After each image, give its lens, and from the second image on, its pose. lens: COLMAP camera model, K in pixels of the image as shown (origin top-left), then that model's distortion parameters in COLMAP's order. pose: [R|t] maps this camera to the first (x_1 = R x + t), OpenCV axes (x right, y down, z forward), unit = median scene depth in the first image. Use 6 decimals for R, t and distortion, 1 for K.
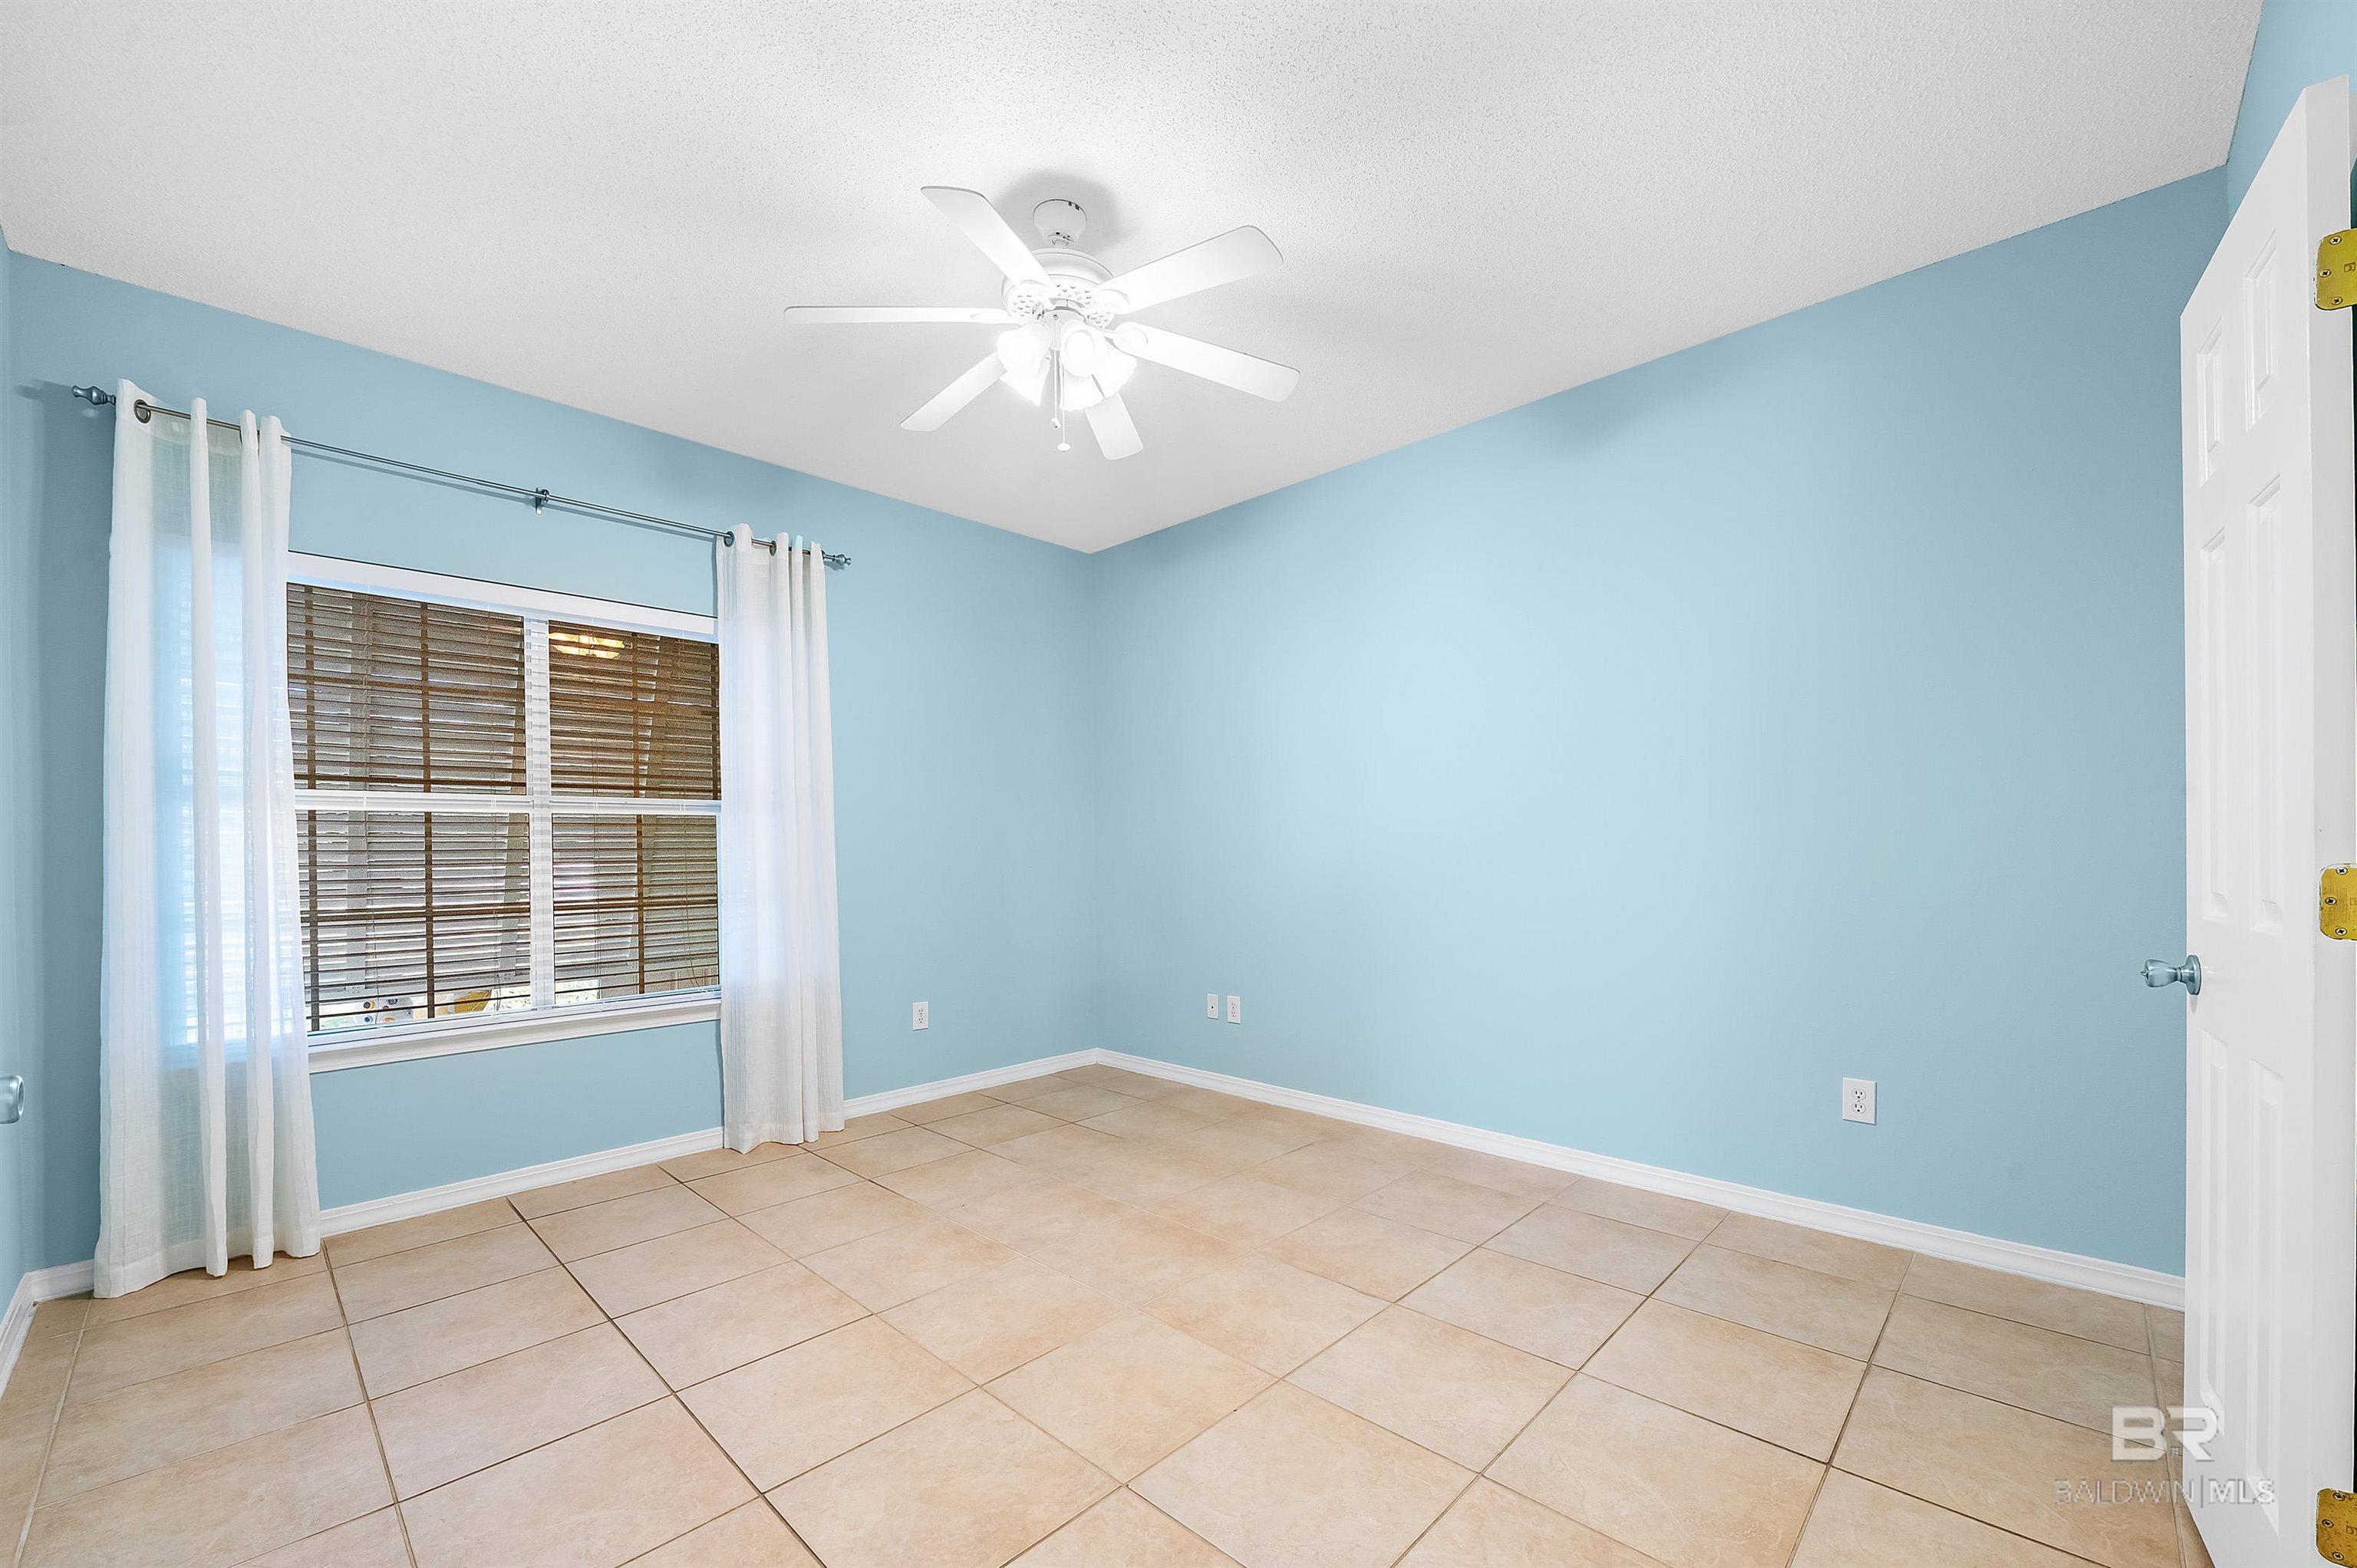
lens RADIAL K [[938.4, 0, 1210.5], [0, 938.4, 842.4], [0, 0, 1]] dist [-0.004571, -0.000093]
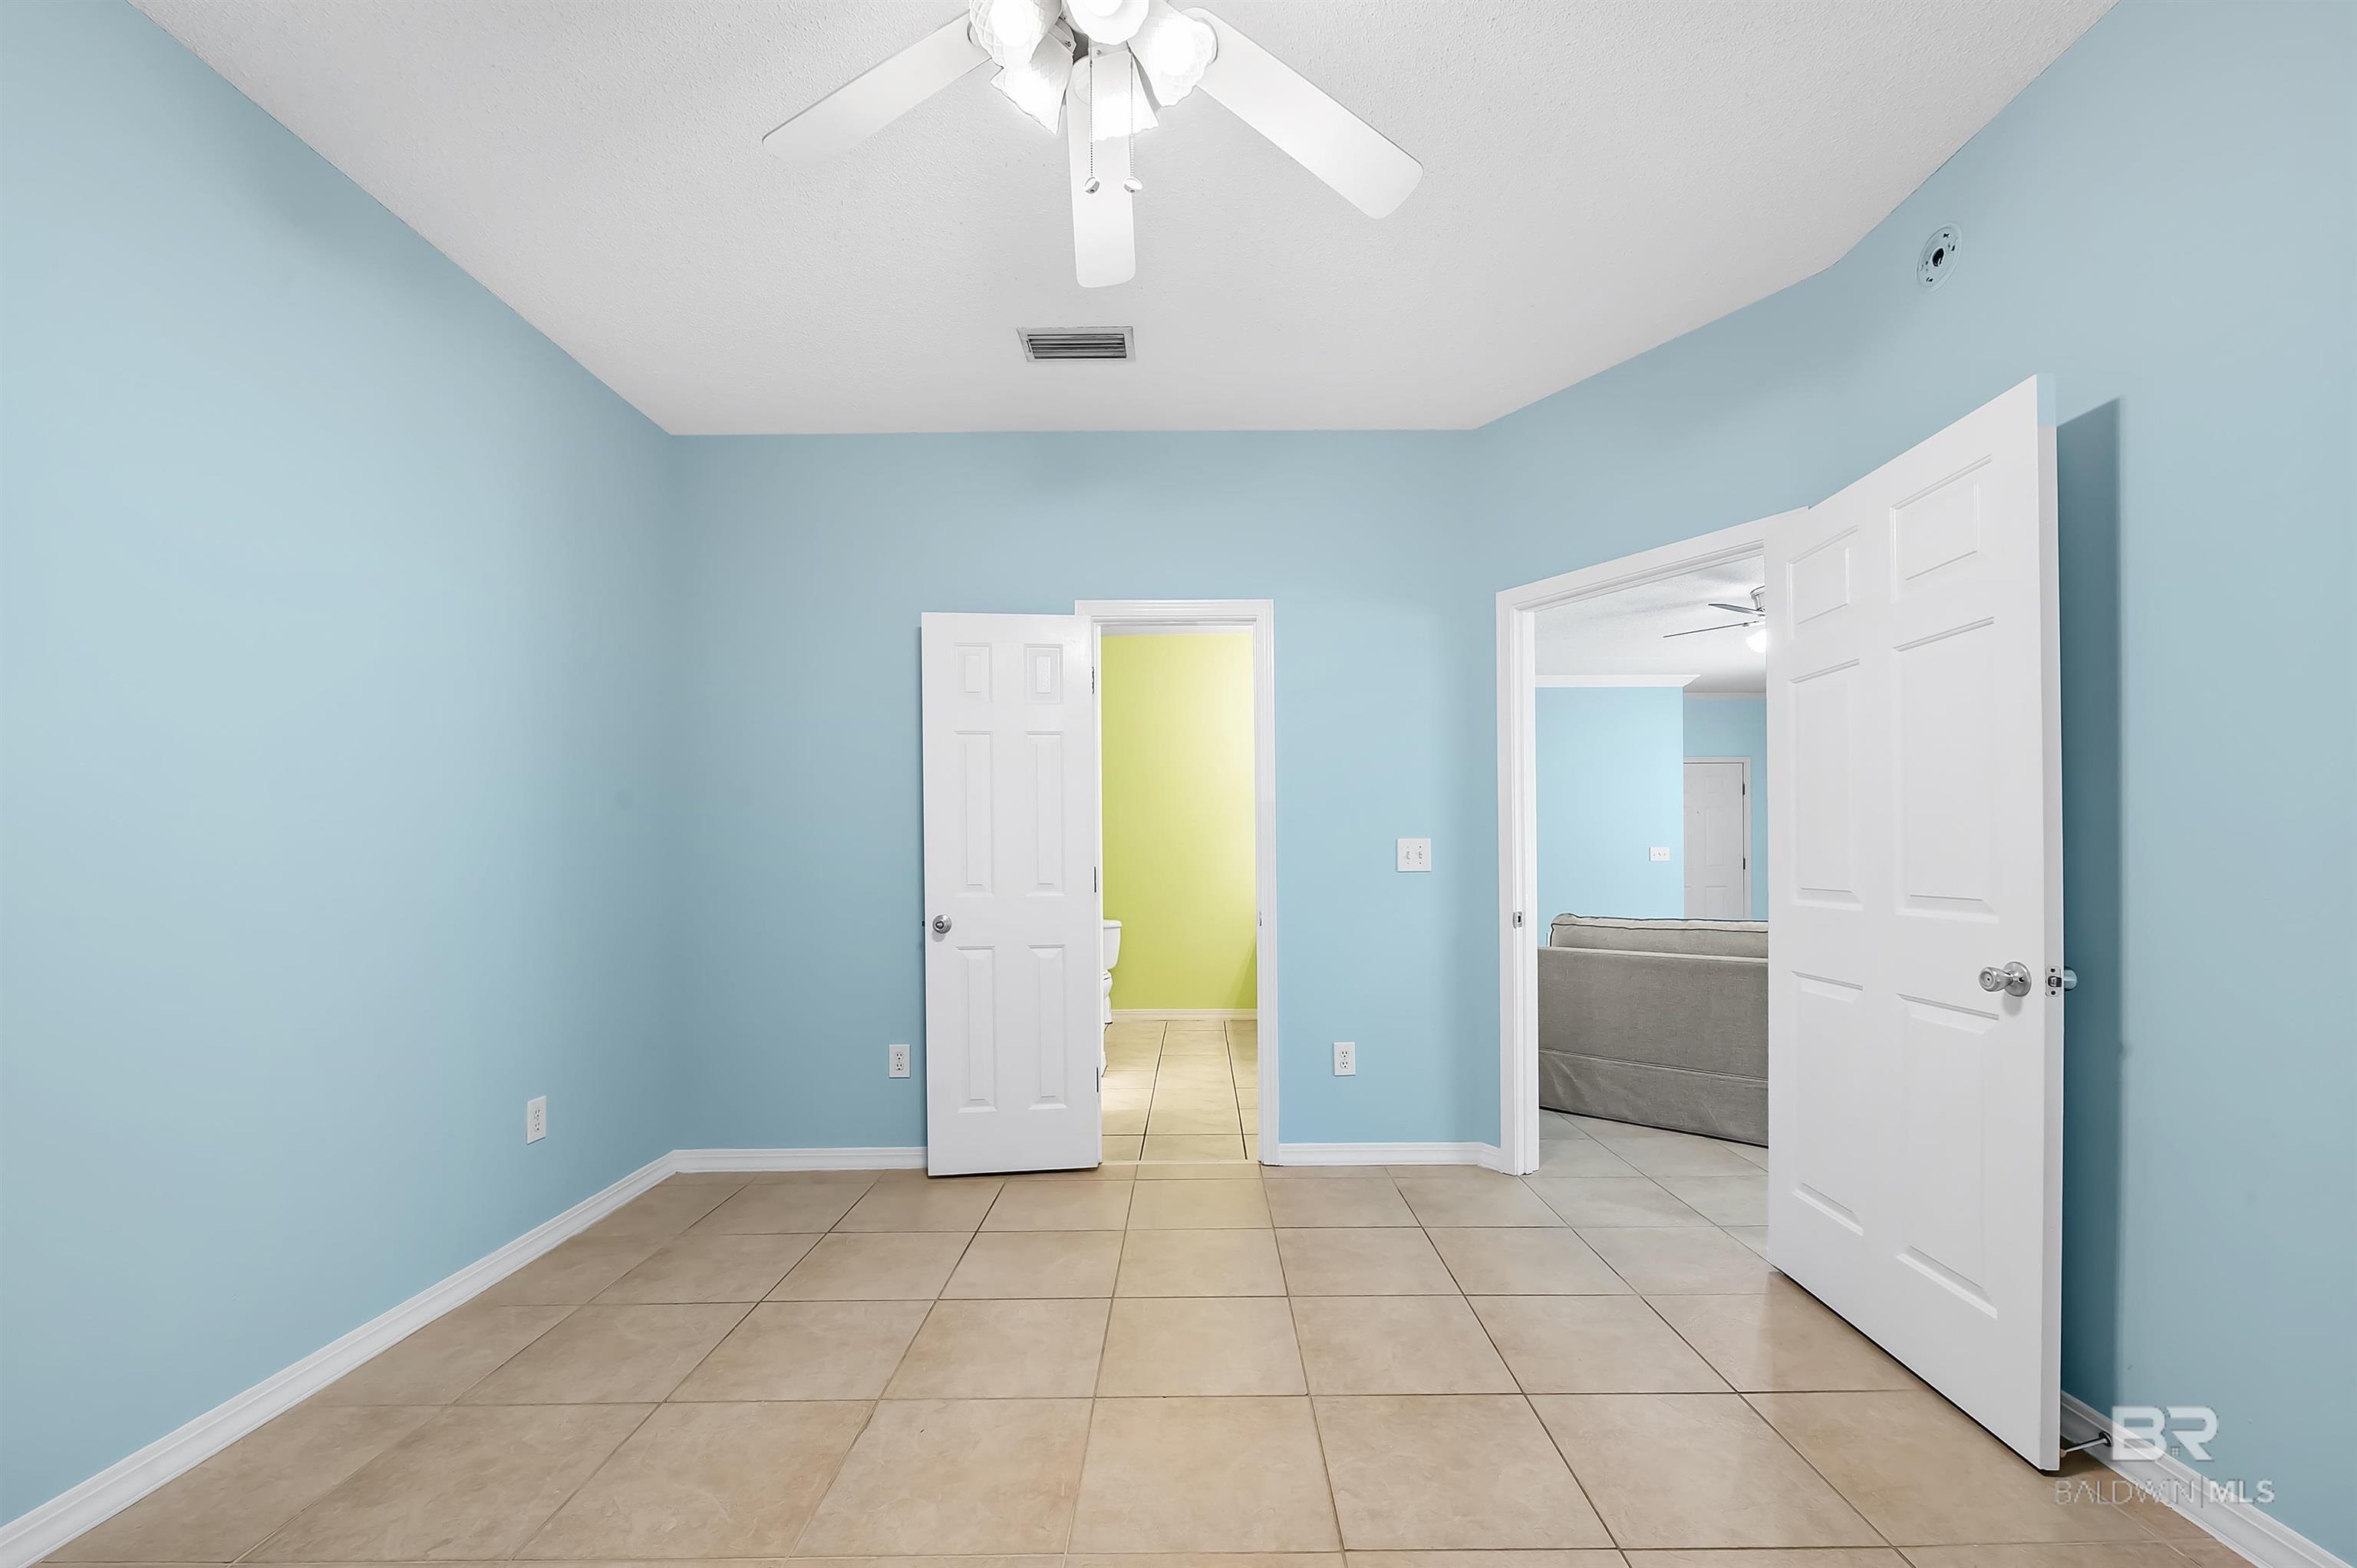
lens RADIAL K [[938.4, 0, 1192.8], [0, 938.4, 865.3], [0, 0, 1]] dist [-0.004571, -0.000093]
pose [[-0.674948, 0.013302, 0.737745, -0.613043], [0.013214, 0.999895, -0.005939, 0.020632], [-0.737747, 0.005740, -0.675053, 1.338159]]
